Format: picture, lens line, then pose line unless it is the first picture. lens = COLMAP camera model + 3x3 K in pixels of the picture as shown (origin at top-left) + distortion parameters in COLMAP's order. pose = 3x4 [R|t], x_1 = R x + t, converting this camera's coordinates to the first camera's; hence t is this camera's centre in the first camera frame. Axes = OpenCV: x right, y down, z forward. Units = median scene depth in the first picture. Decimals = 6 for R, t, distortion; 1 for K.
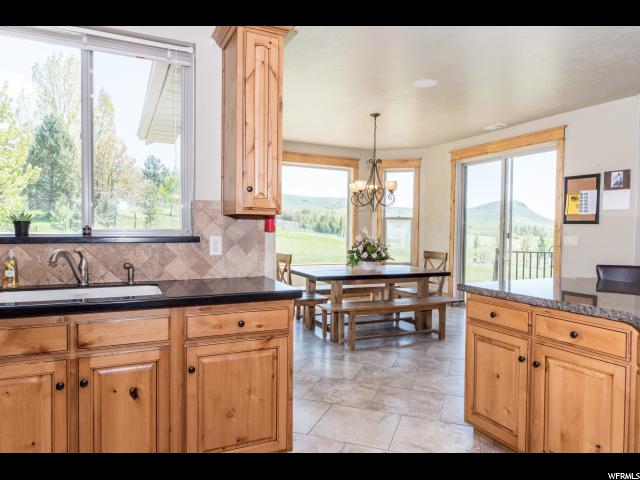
lens RADIAL K [[440.5, 0, 320.0], [0, 440.5, 240.0], [0, 0, 1]] dist [0.052608, 0.000069]
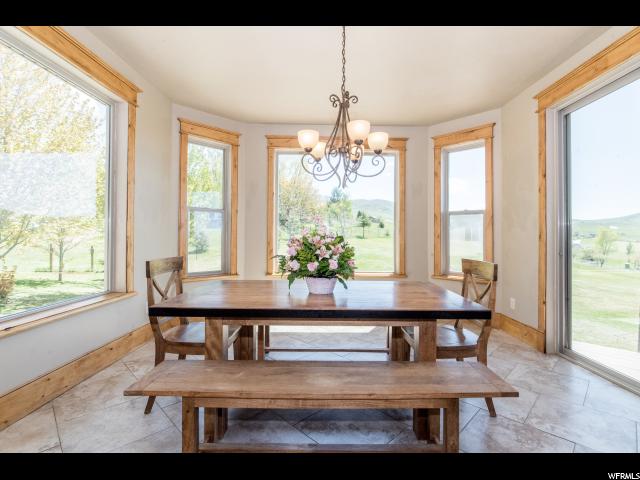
lens RADIAL K [[313.5, 0, 320.9], [0, 313.5, 231.6], [0, 0, 1]] dist [-0.002322, -0.000313]
pose [[0.903969, -0.012241, -0.427422, 0.198511], [-0.006476, 0.999084, -0.042309, 0.006751], [0.427549, 0.041014, 0.903061, 0.469194]]
